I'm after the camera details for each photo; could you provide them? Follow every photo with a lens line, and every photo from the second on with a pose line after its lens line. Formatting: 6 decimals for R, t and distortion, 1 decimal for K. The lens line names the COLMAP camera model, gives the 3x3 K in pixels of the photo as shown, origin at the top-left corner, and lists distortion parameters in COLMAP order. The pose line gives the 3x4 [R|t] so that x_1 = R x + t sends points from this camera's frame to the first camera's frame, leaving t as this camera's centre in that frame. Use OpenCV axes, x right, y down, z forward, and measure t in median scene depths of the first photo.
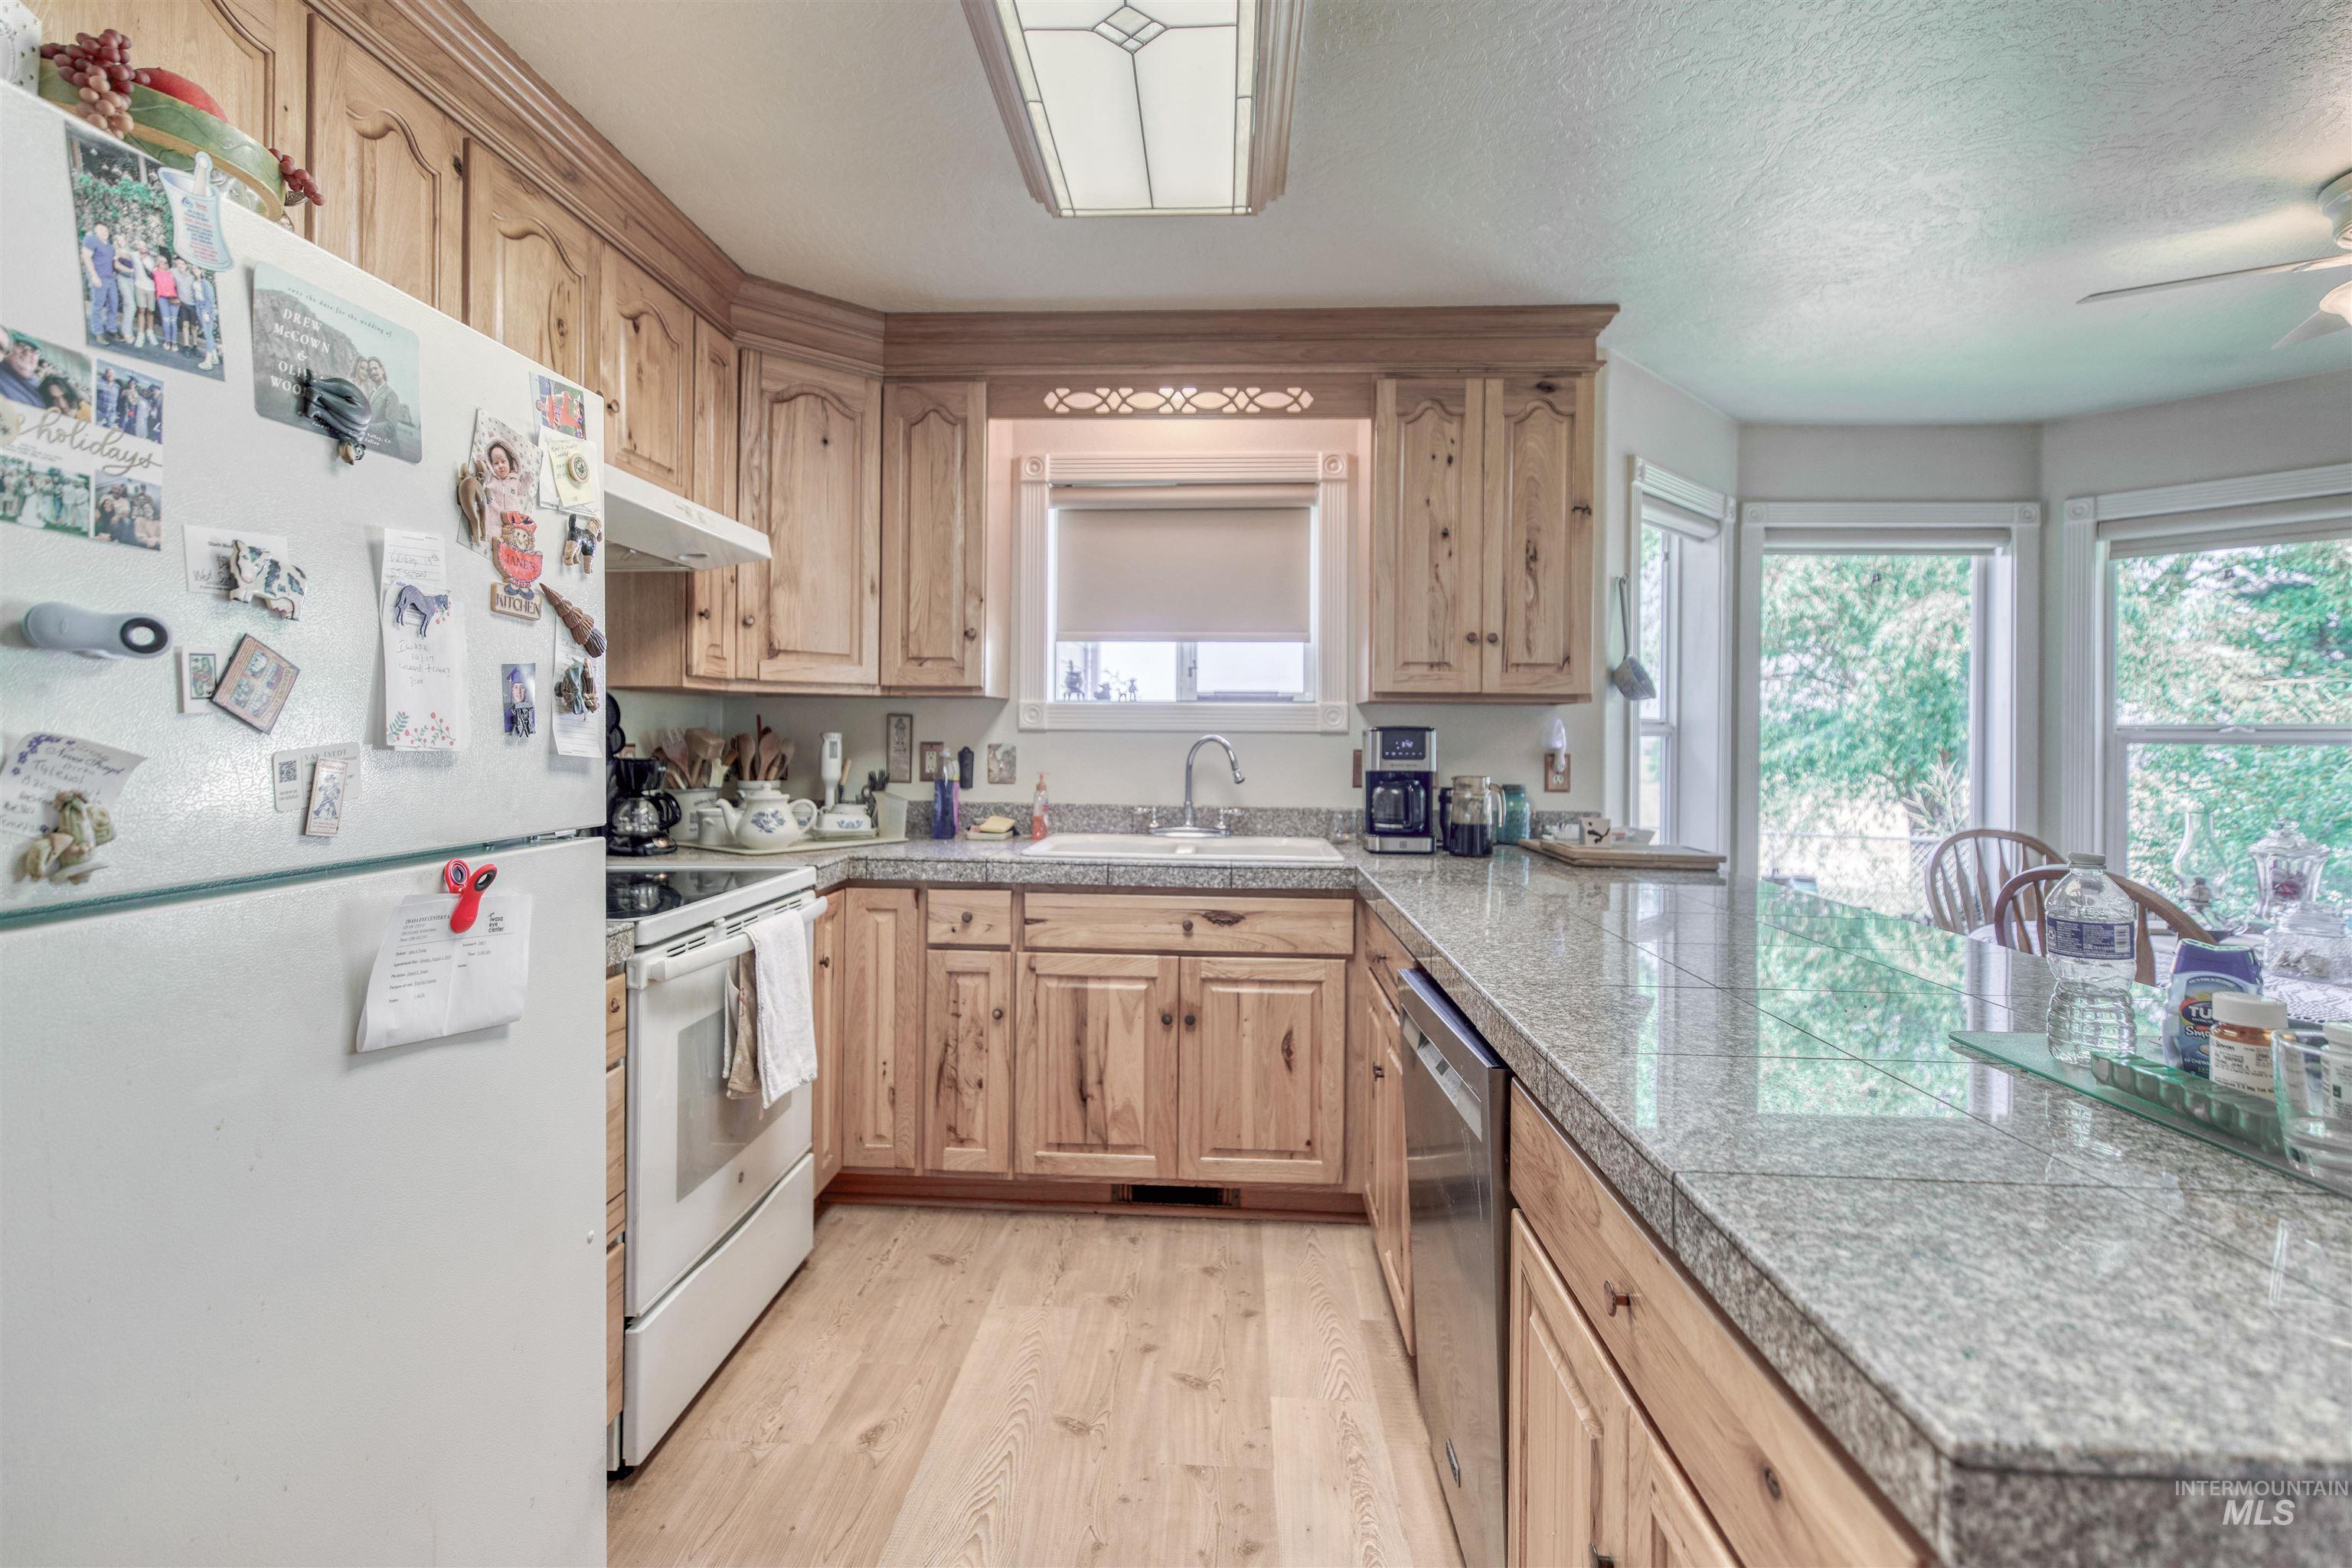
lens RADIAL K [[1081.5, 0, 1175.7], [0, 1081.5, 744.2], [0, 0, 1]] dist [0.000663, 0.000282]
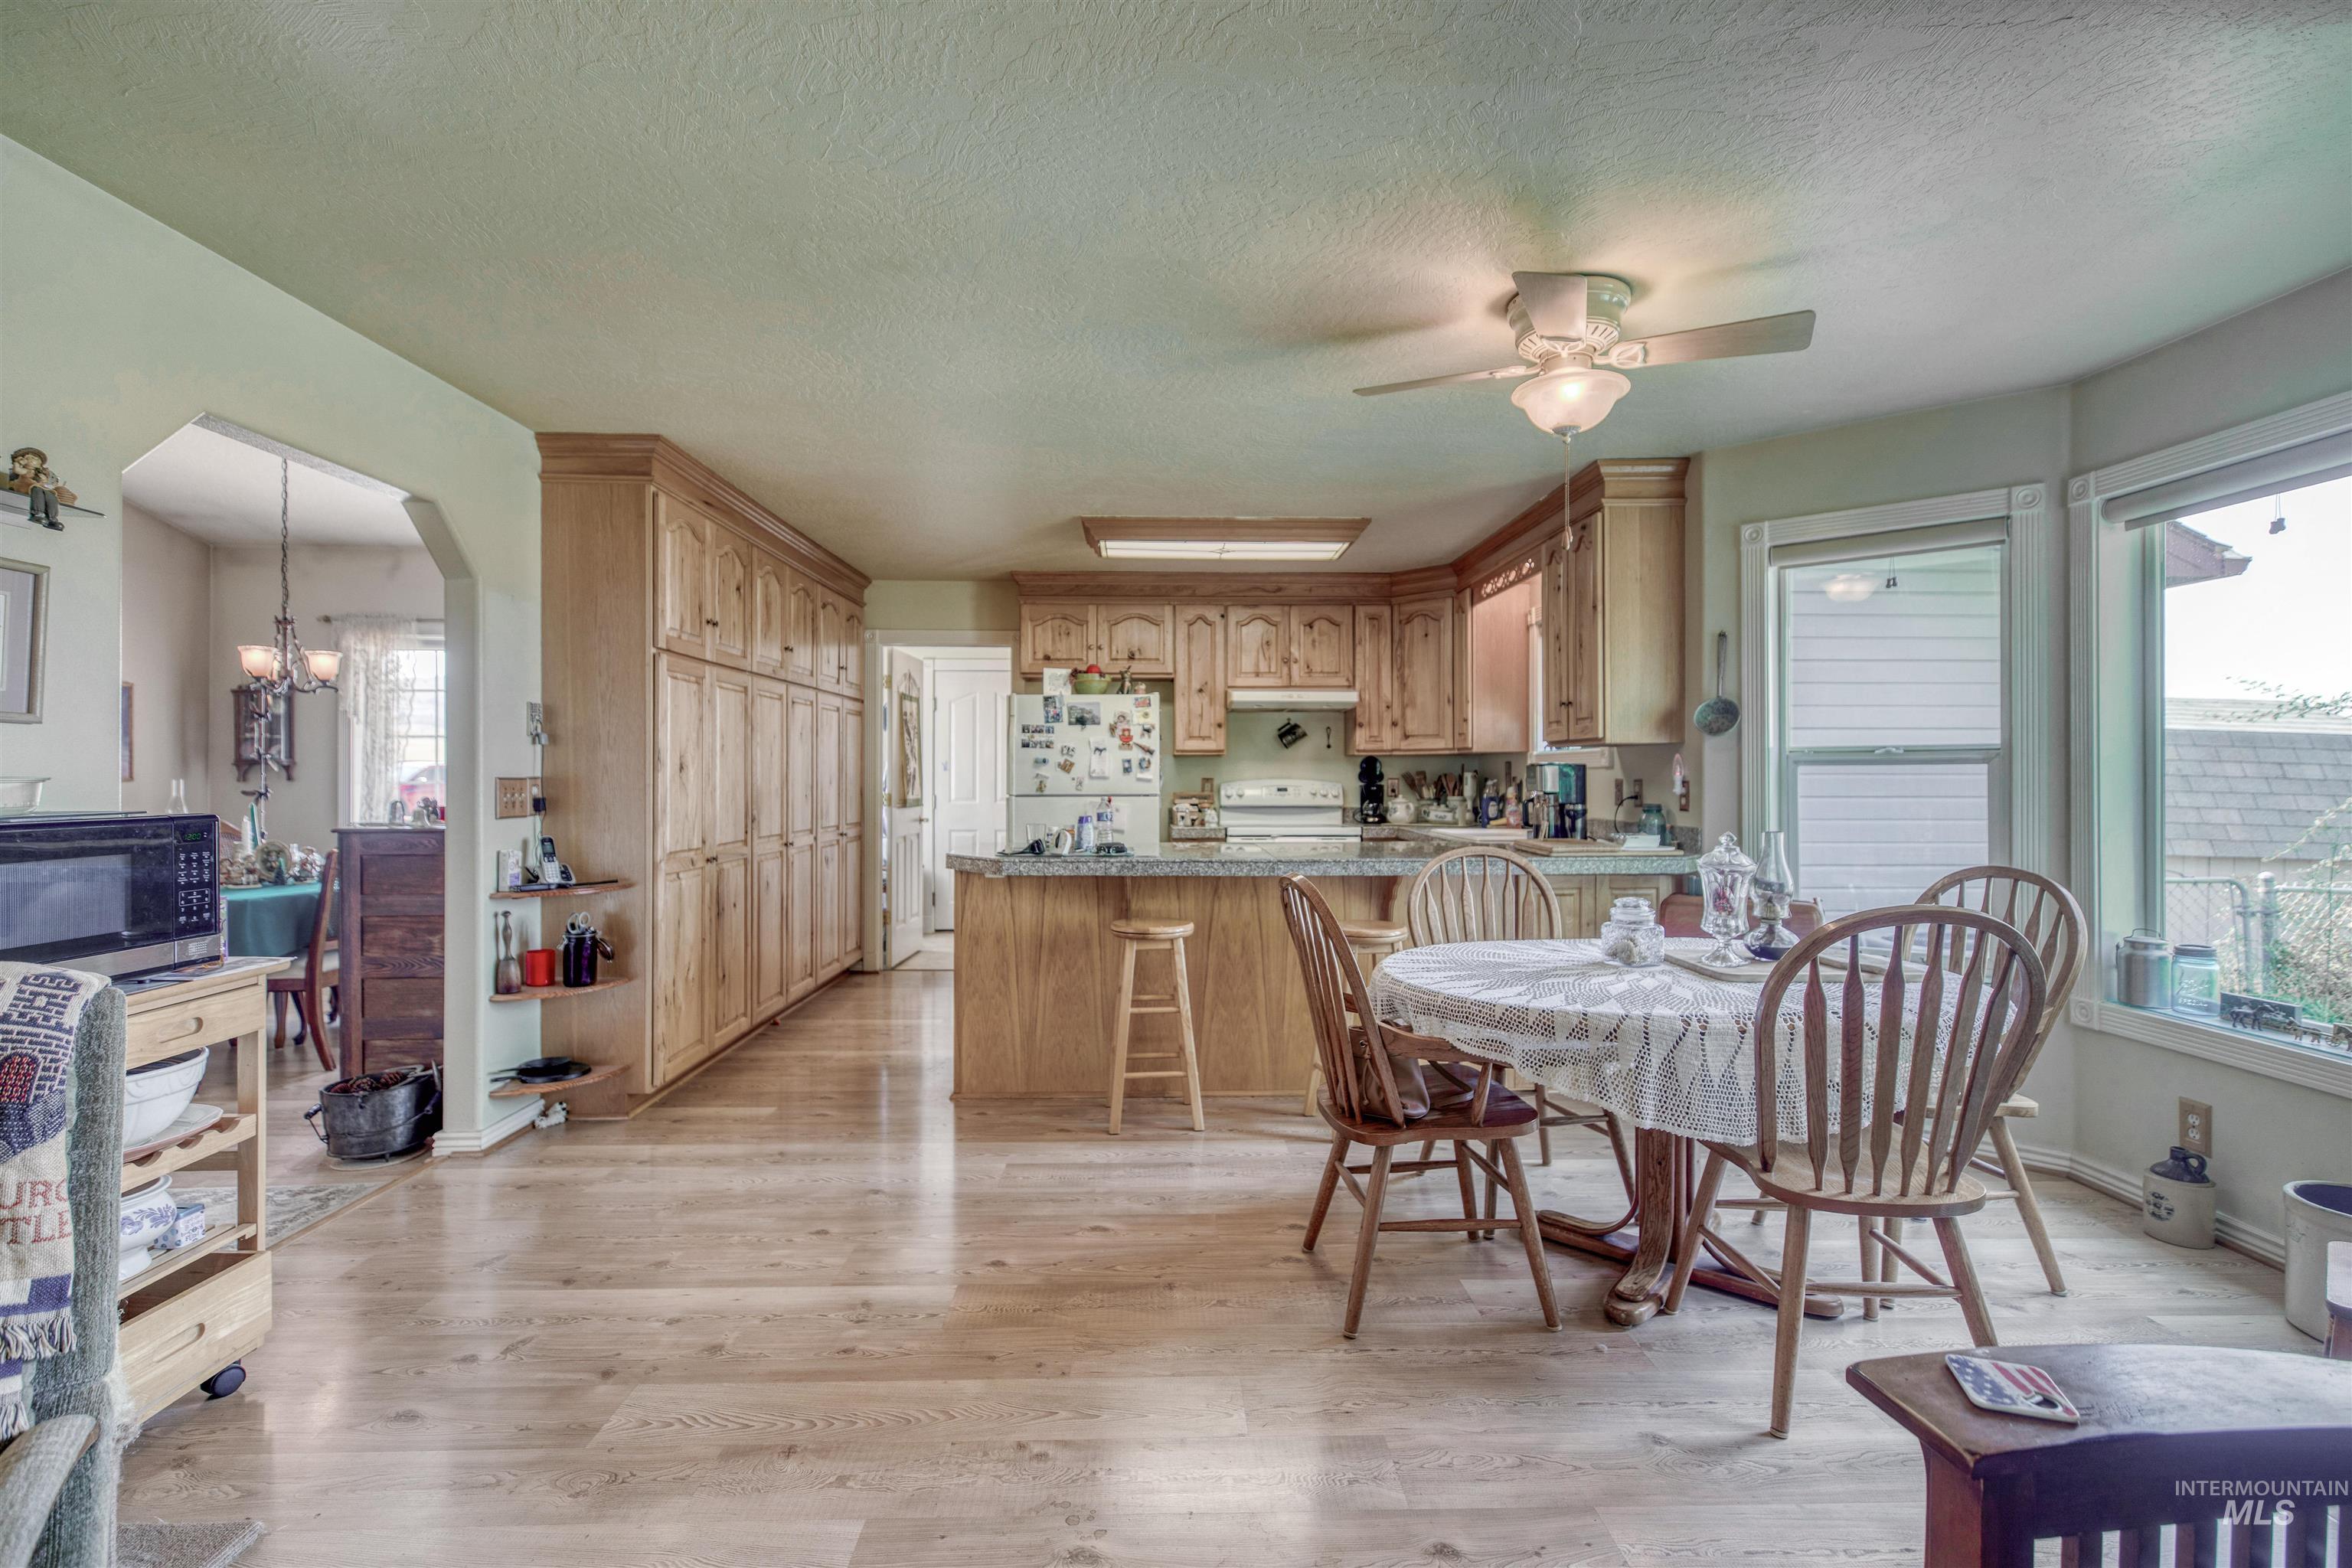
lens RADIAL K [[1071.8, 0, 1163.1], [0, 1071.8, 794.5], [0, 0, 1]] dist [0.002418, 0.000470]
pose [[0.067491, 0.006812, -0.997697, 3.969650], [-0.006299, 0.999960, 0.006401, 0.050856], [0.997700, 0.005852, 0.067531, 0.781569]]
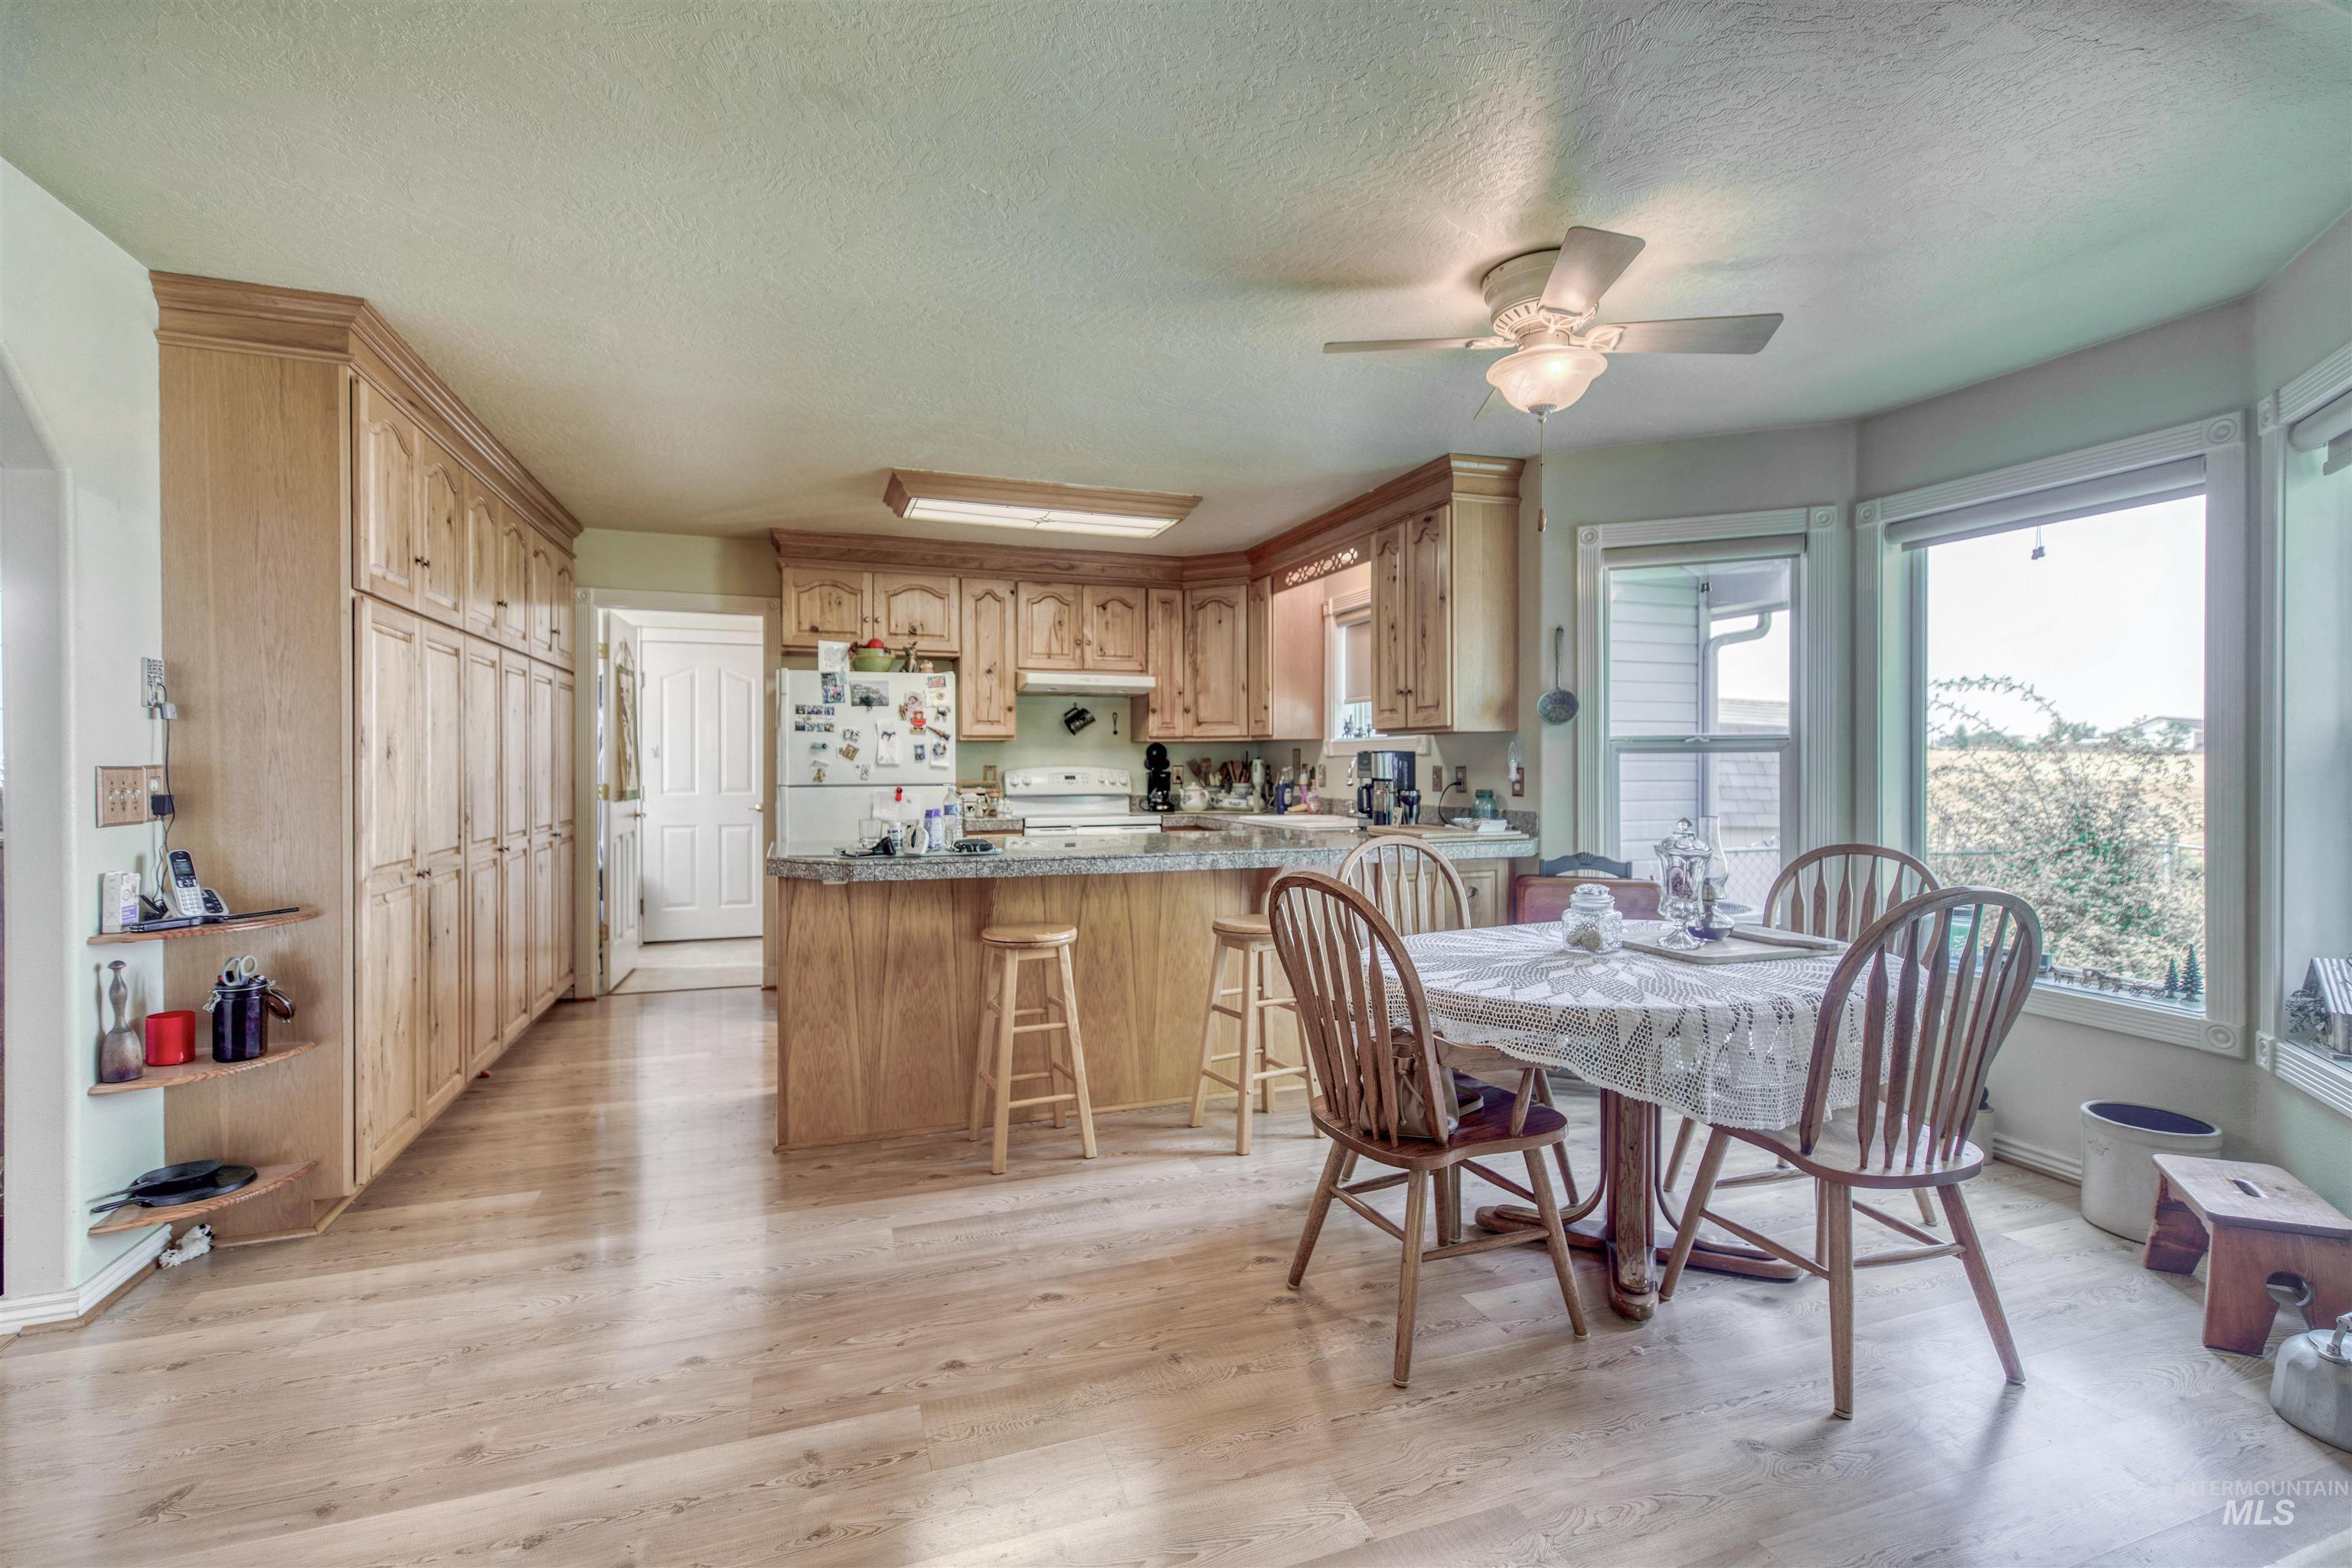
lens RADIAL K [[1057.4, 0, 1174.7], [0, 1057.4, 786.1], [0, 0, 1]] dist [0.004795, -0.000254]
pose [[0.381267, 0.009485, -0.924416, 3.542910], [-0.001845, 0.999953, 0.009499, 0.049294], [0.924463, -0.001916, 0.381266, 0.294463]]
